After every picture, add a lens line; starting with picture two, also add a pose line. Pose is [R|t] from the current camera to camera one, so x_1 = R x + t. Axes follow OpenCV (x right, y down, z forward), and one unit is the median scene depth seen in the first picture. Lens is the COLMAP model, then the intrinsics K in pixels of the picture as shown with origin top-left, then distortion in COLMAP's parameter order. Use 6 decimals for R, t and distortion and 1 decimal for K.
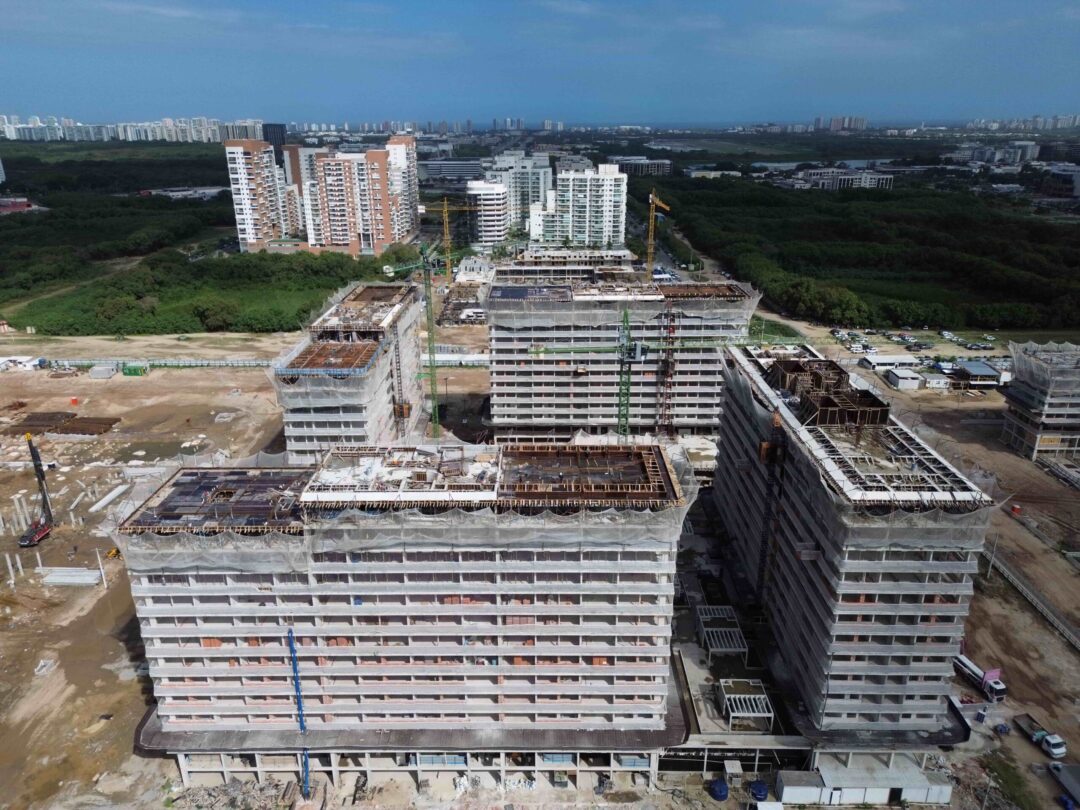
lens RADIAL K [[753.2, 0, 540.5], [0, 753.2, 411.8], [0, 0, 1]] dist [0.071301, -0.061204]
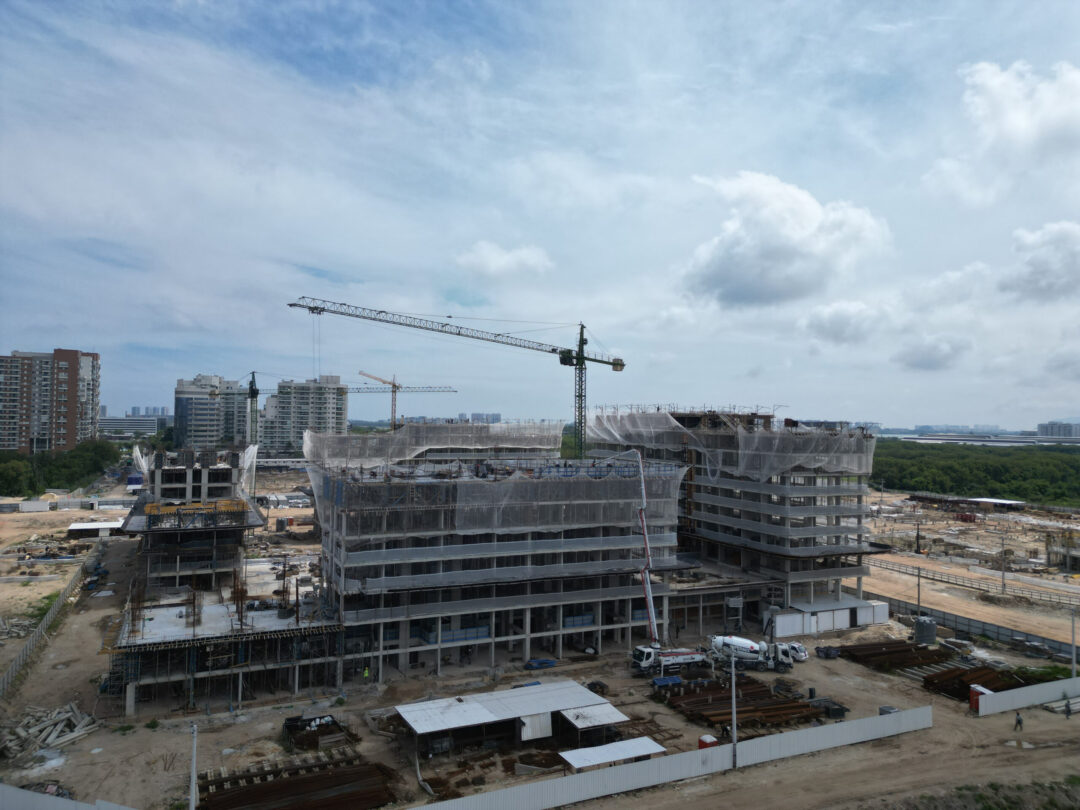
lens RADIAL K [[758.6, 0, 537.5], [0, 758.6, 406.8], [0, 0, 1]] dist [0.050398, -0.033222]
pose [[0.906199, 0.026548, 0.422018, -0.090115], [0.134574, 0.928029, -0.347351, 0.111916], [-0.400866, 0.371562, 0.837406, 0.028609]]
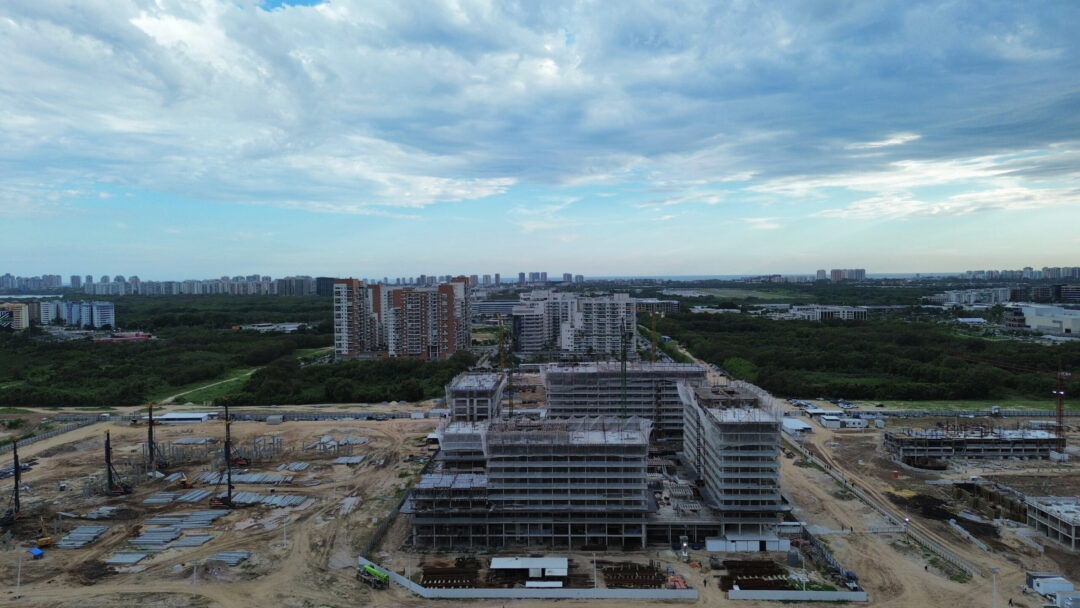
lens RADIAL K [[760.5, 0, 538.0], [0, 760.5, 318.0], [0, 0, 1]] dist [0.076473, -0.077071]
pose [[0.999514, -0.006665, -0.030436, -0.014679], [-0.002933, 0.952389, -0.304870, 0.113226], [0.031019, 0.304811, 0.951907, -0.236622]]
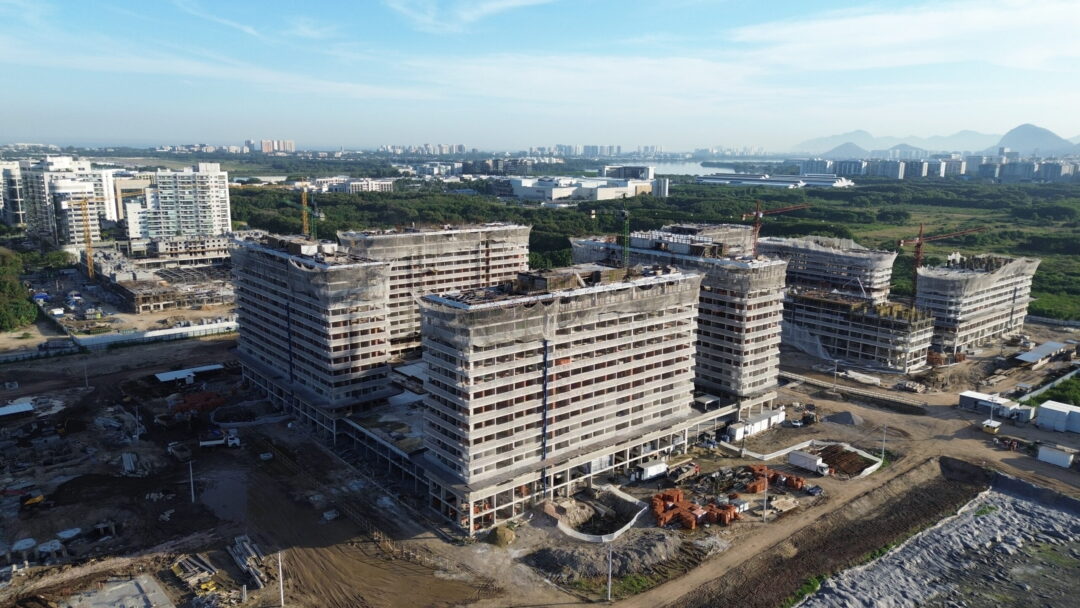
lens RADIAL K [[760.5, 0, 538.0], [0, 760.5, 318.0], [0, 0, 1]] dist [0.076473, -0.077071]
pose [[0.762710, -0.128983, 0.633749, -0.258197], [0.218386, 0.973719, -0.064649, 0.047877], [-0.608754, 0.187710, 0.770833, -0.050756]]
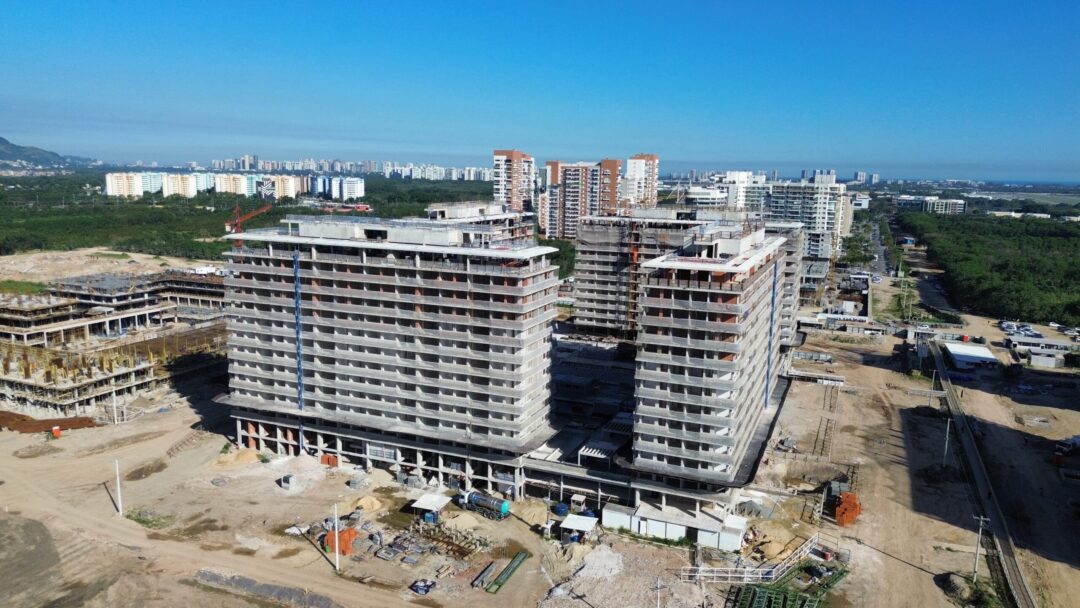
lens RADIAL K [[760.5, 0, 538.0], [0, 760.5, 318.0], [0, 0, 1]] dist [0.076473, -0.077071]
pose [[0.922965, 0.093483, -0.373359, 0.134449], [-0.158714, 0.976180, -0.147929, 0.078473], [0.350637, 0.195791, 0.915816, -0.051910]]
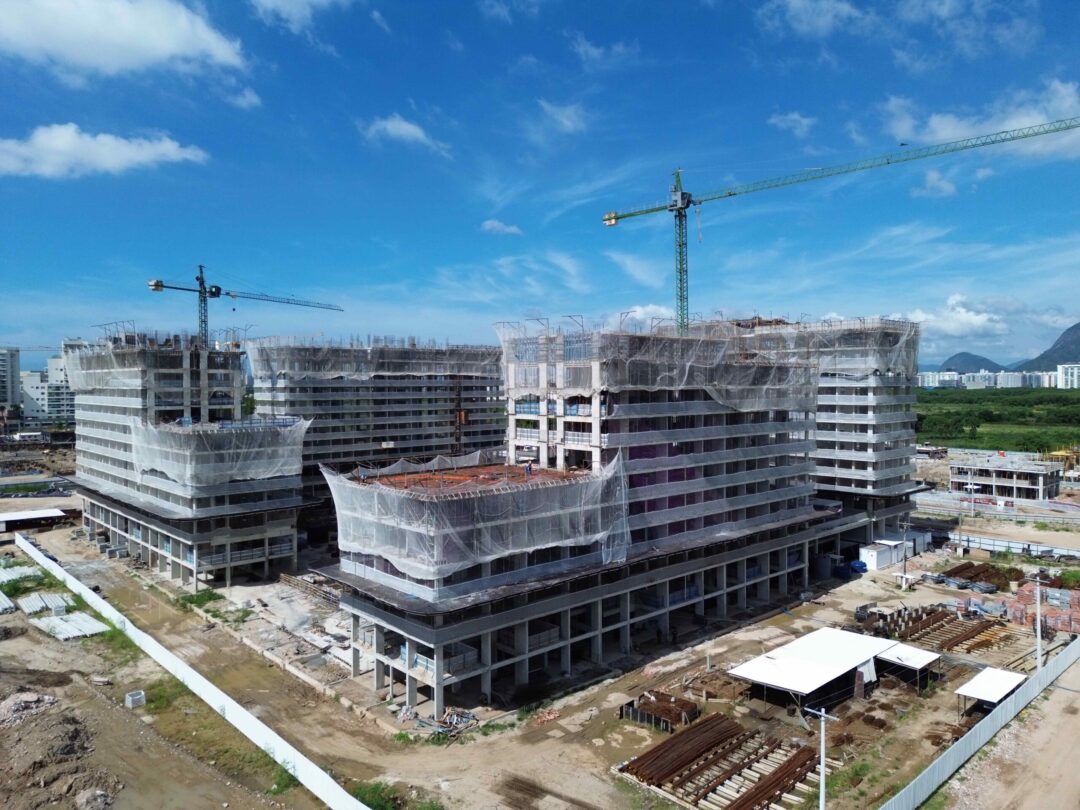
lens RADIAL K [[753.2, 0, 540.5], [0, 753.2, 411.8], [0, 0, 1]] dist [0.071301, -0.061204]
pose [[0.727335, -0.020145, 0.685986, -0.175977], [0.244239, 0.941725, -0.231305, 0.088875], [-0.641351, 0.335781, 0.689870, 0.092114]]
